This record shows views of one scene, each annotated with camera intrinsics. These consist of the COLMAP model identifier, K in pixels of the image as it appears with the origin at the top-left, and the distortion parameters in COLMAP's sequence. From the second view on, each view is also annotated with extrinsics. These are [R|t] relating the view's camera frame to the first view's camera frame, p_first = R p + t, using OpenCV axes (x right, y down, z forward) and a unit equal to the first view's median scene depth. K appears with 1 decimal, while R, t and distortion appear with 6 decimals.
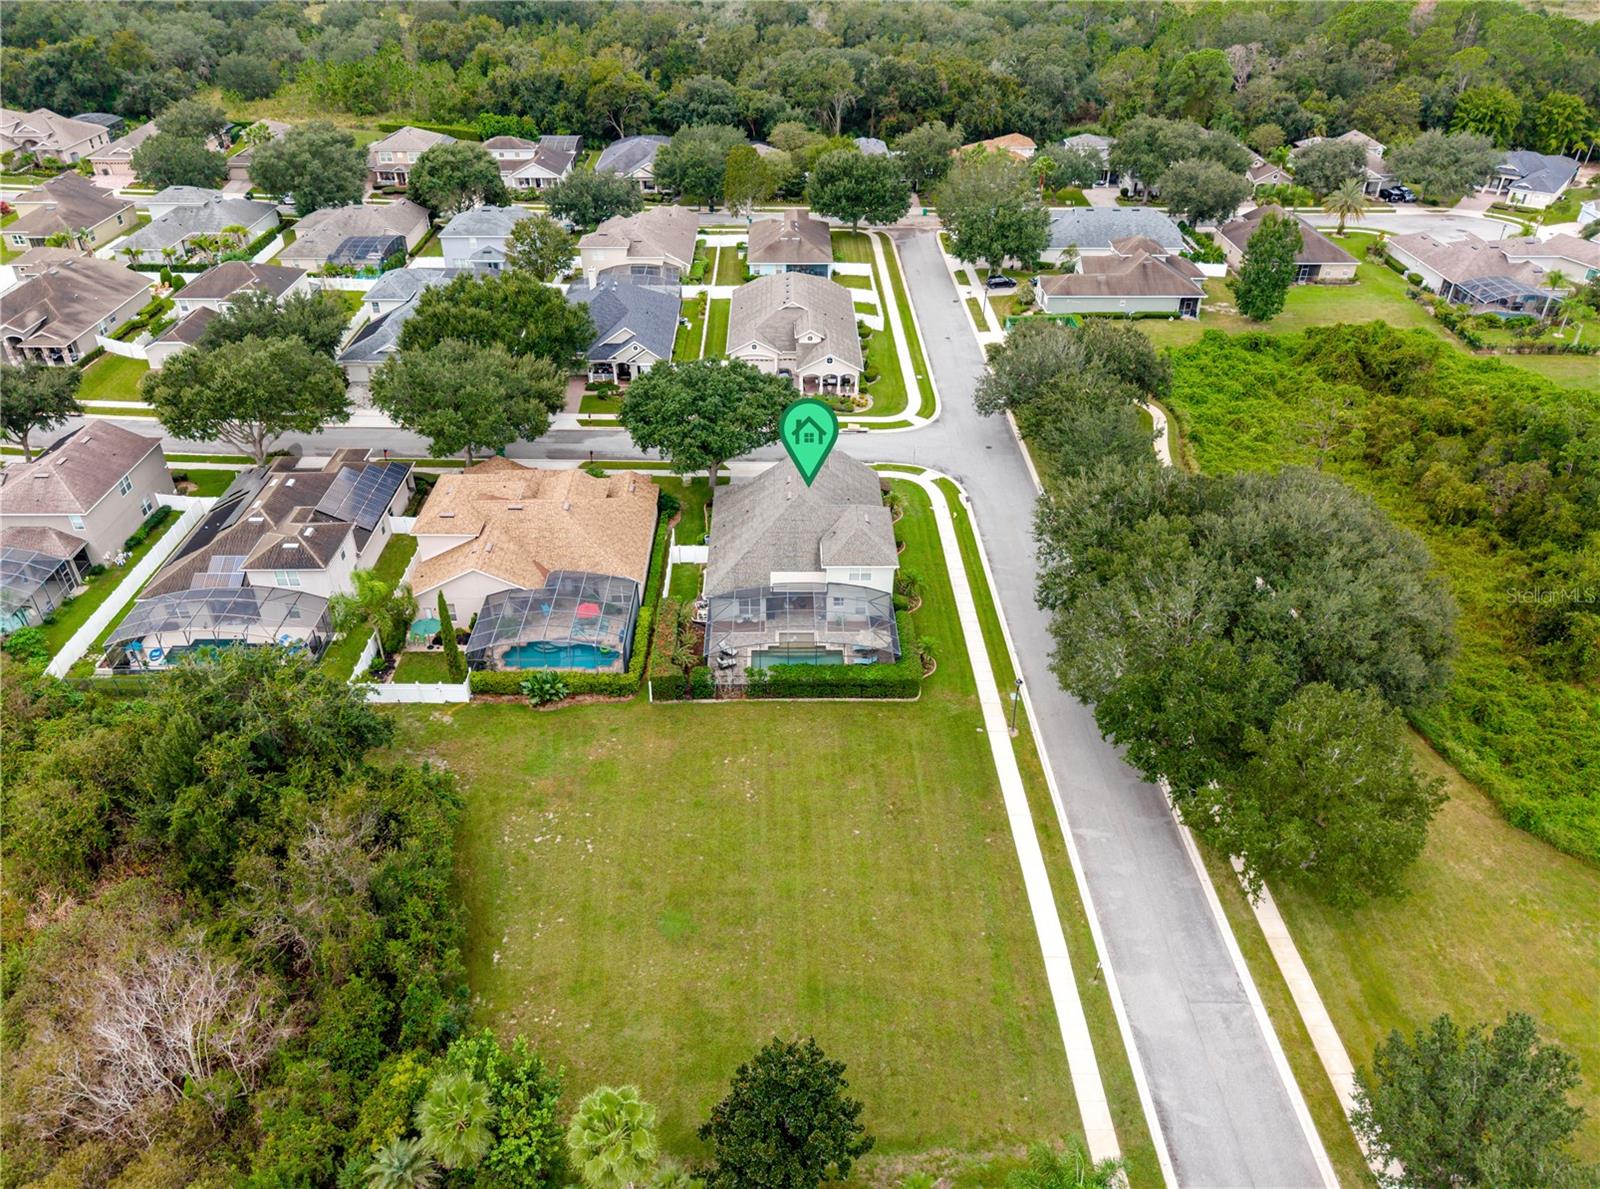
lens RADIAL K [[1143.6, 0, 800.0], [0, 1143.6, 594.5], [0, 0, 1]] dist [-0.003838, -0.002426]
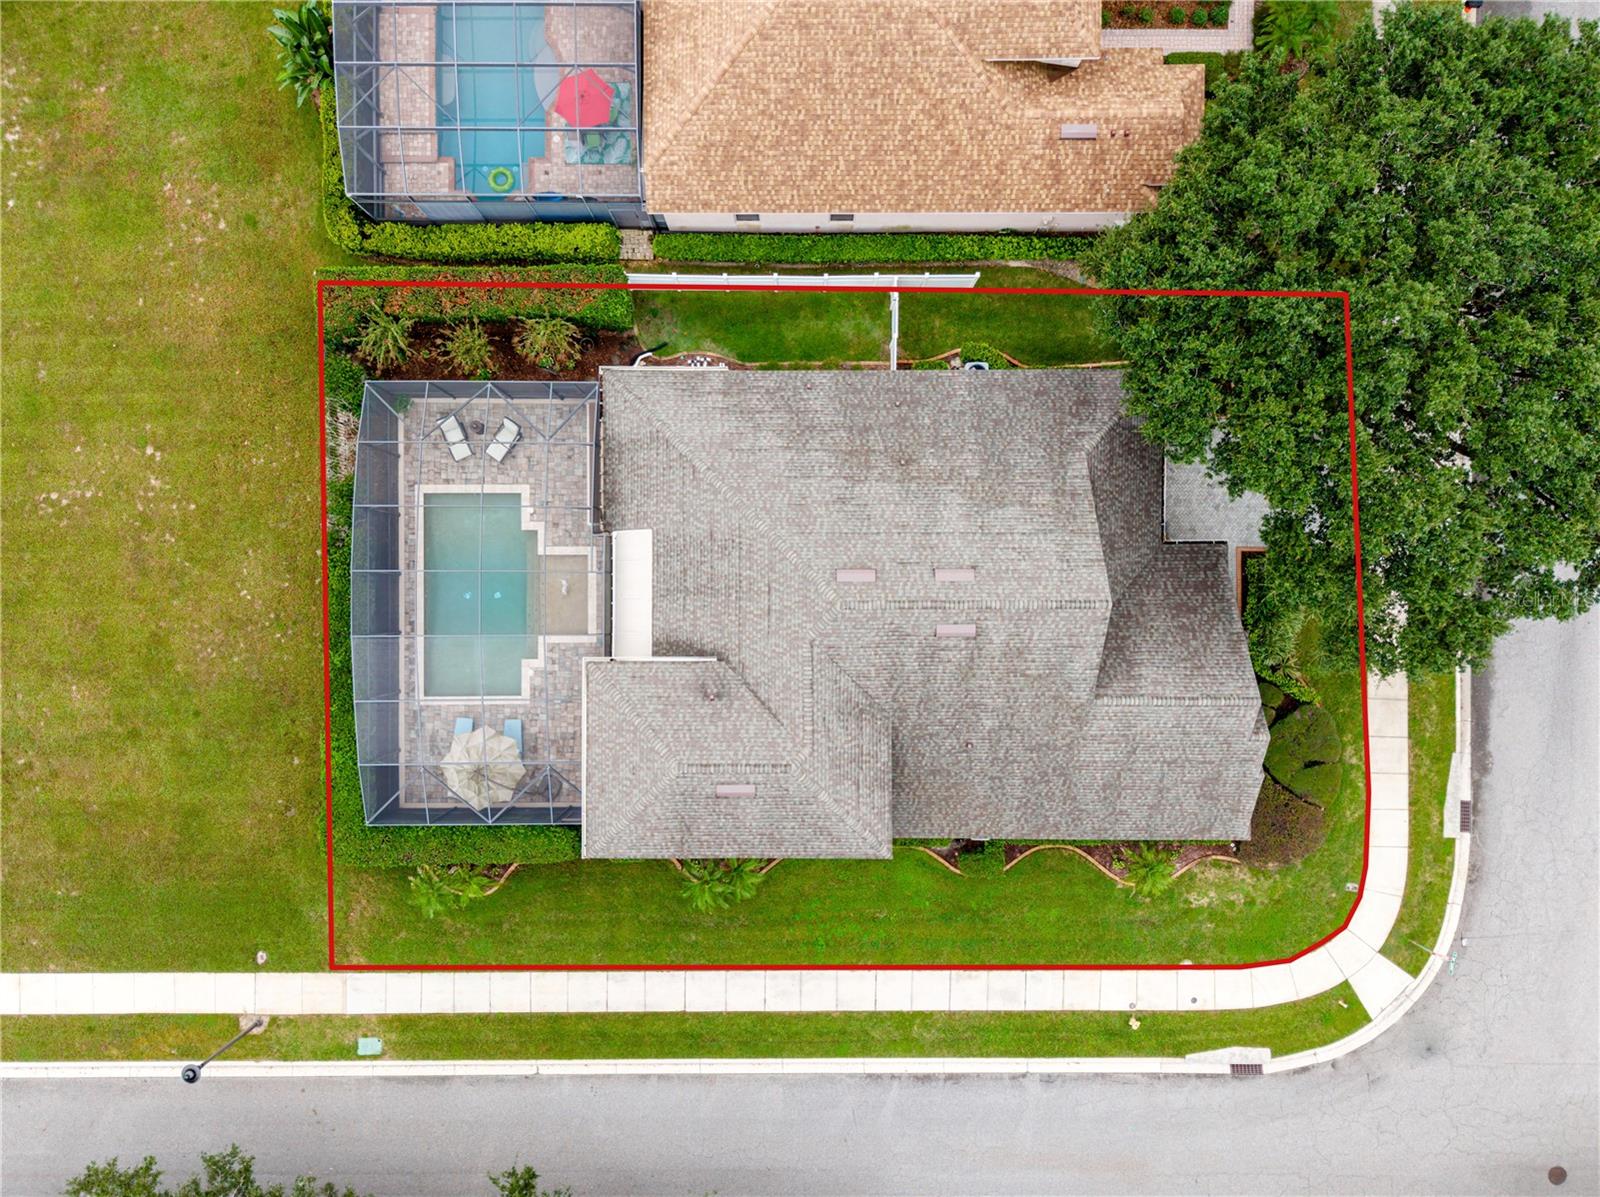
lens RADIAL K [[1135.0, 0, 793.3], [0, 1135.0, 598.3], [0, 0, 1]] dist [0.003681, 0.000149]
pose [[-0.019024, 0.999810, -0.004355, -0.000811], [-0.551675, -0.006865, 0.834031, -0.366729], [0.833842, 0.018269, 0.551700, 0.803060]]
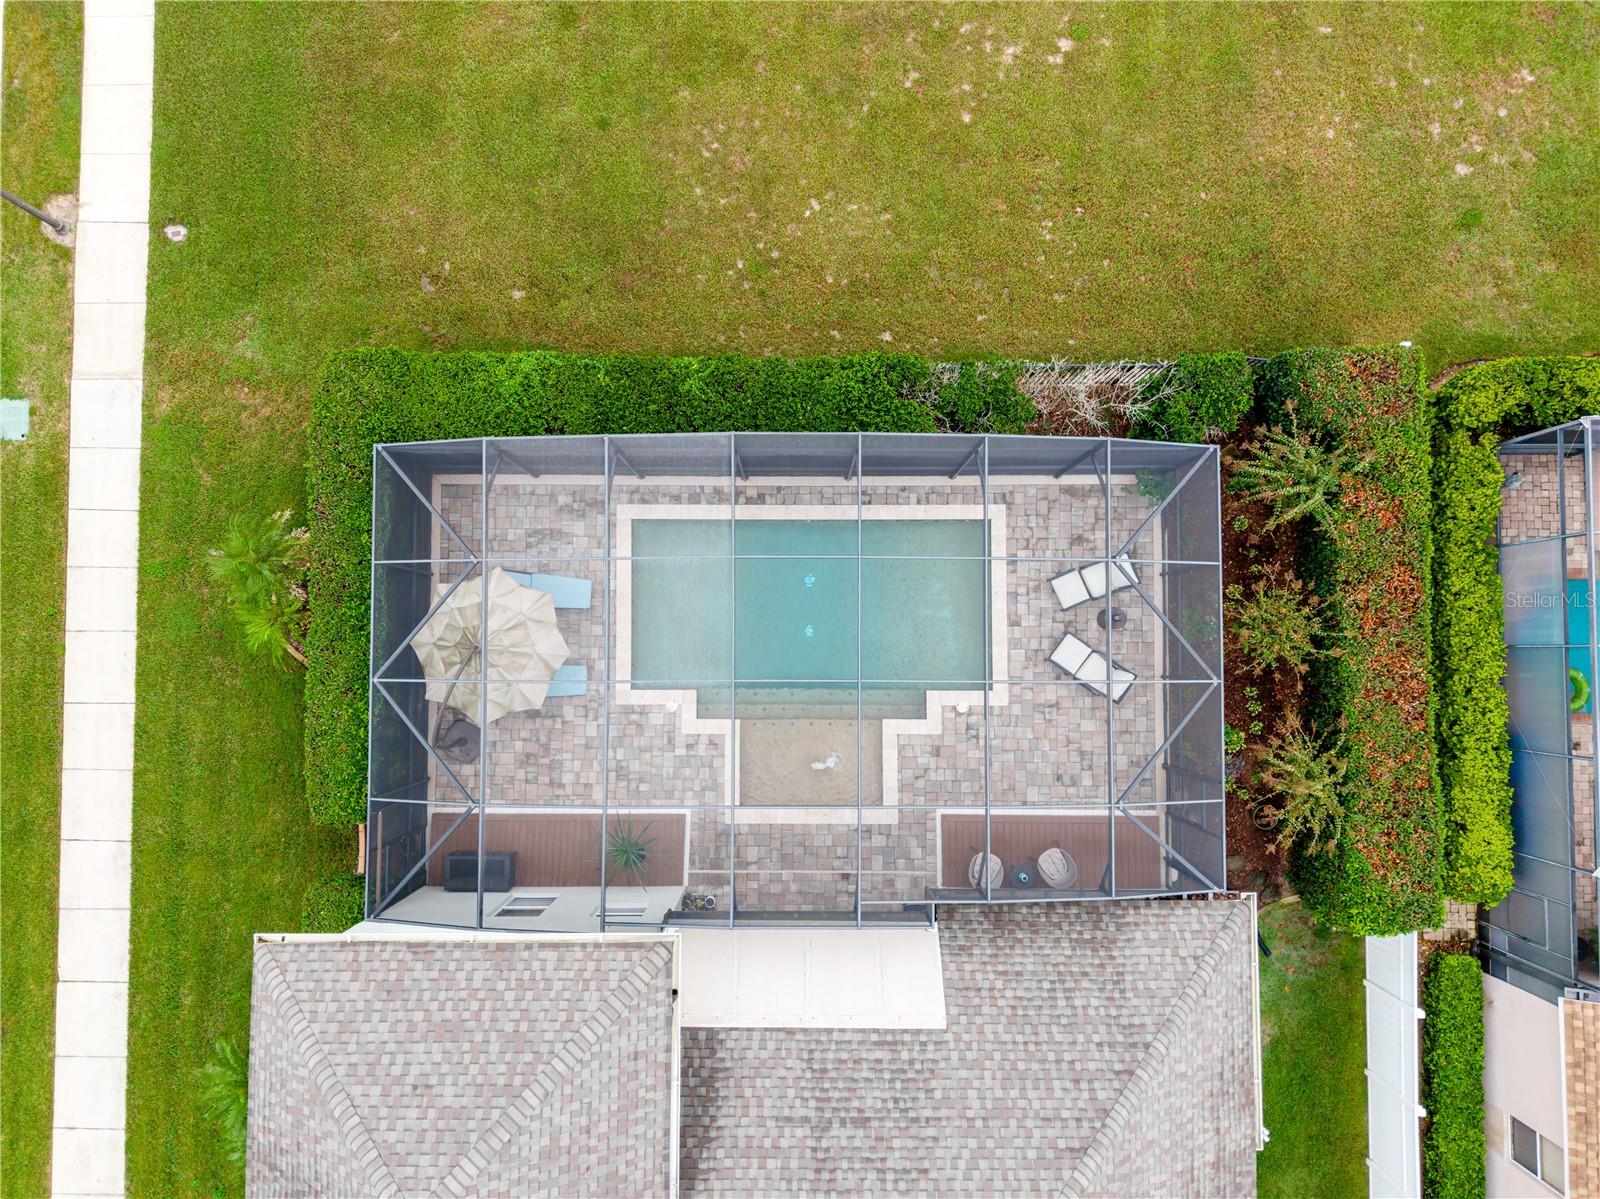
lens RADIAL K [[1135.0, 0, 793.3], [0, 1135.0, 599.3], [0, 0, 1]] dist [0.003681, 0.000149]
pose [[-0.999755, -0.022033, -0.002297, 0.002563], [0.009182, -0.506509, 0.862186, -0.148073], [-0.020160, 0.861953, 0.506587, 0.816131]]
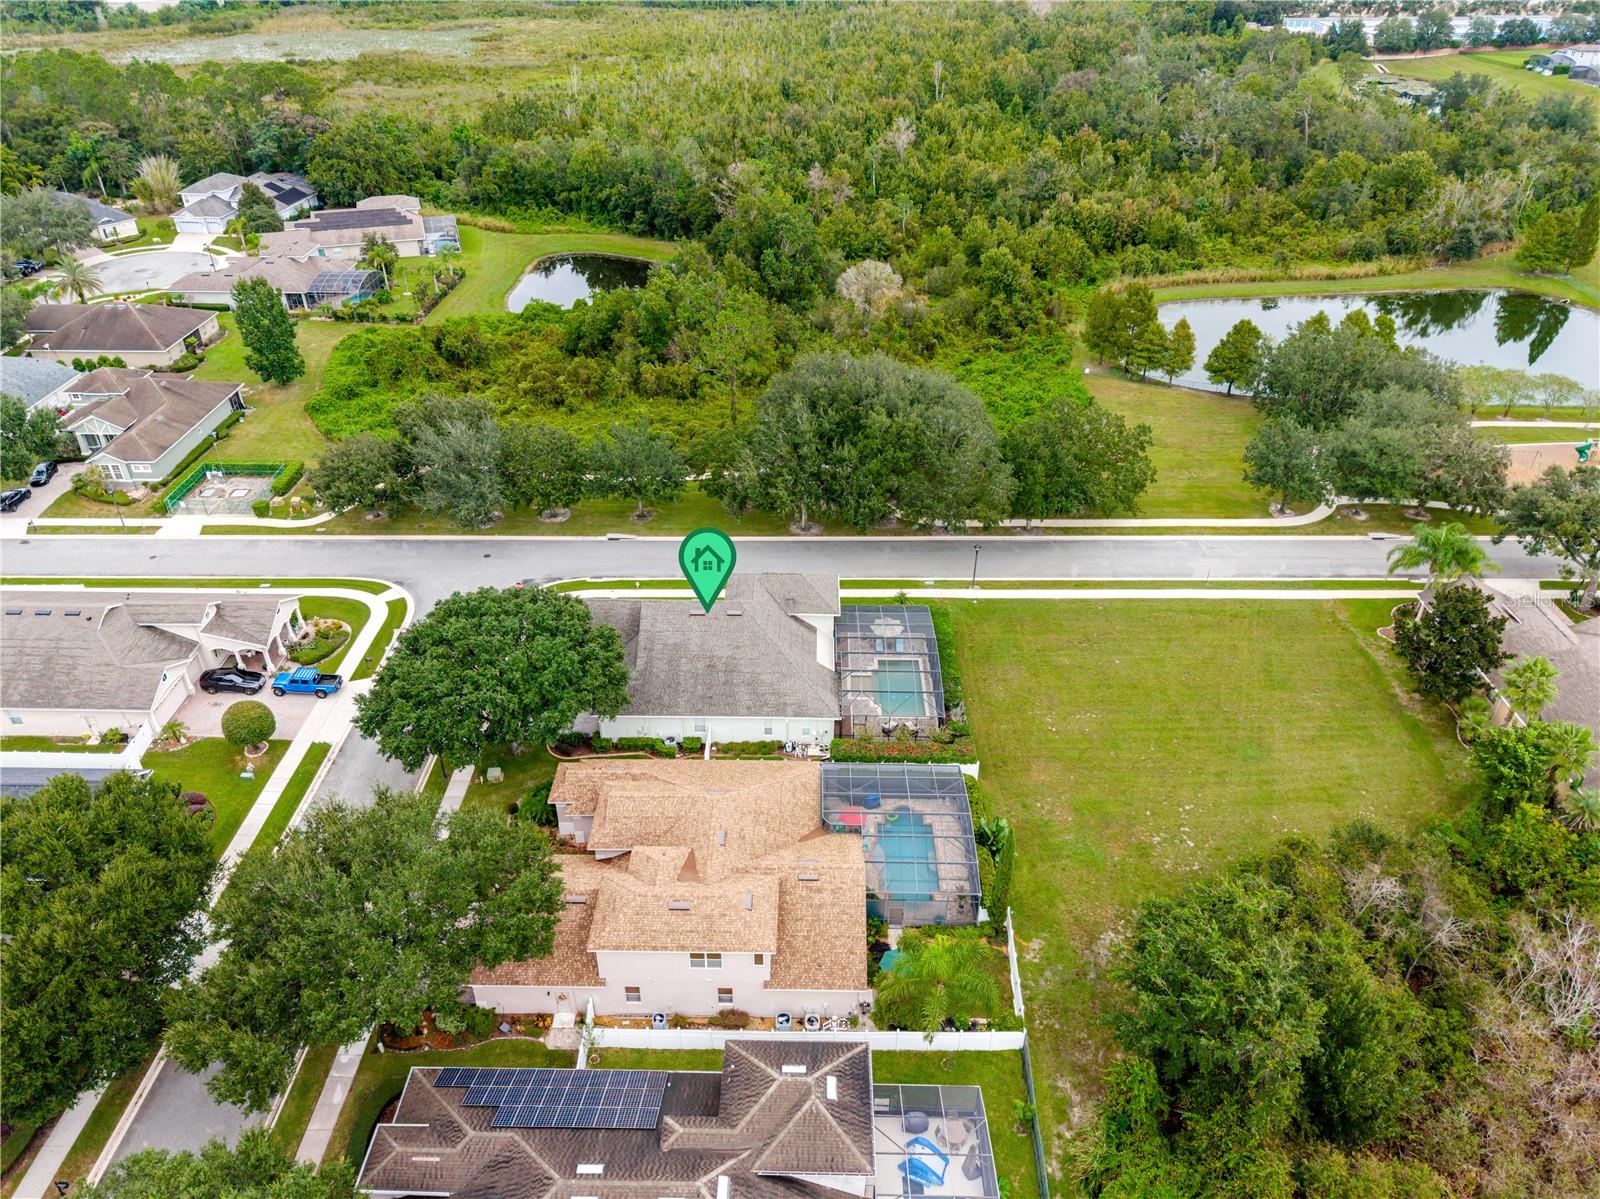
lens RADIAL K [[1114.9, 0, 804.2], [0, 1114.9, 601.0], [0, 0, 1]] dist [0.004847, 0.002008]
pose [[0.027235, -0.550043, 0.834692, -0.753722], [0.554141, 0.703268, 0.445356, -0.460128], [-0.831977, 0.450408, 0.323955, 0.666161]]
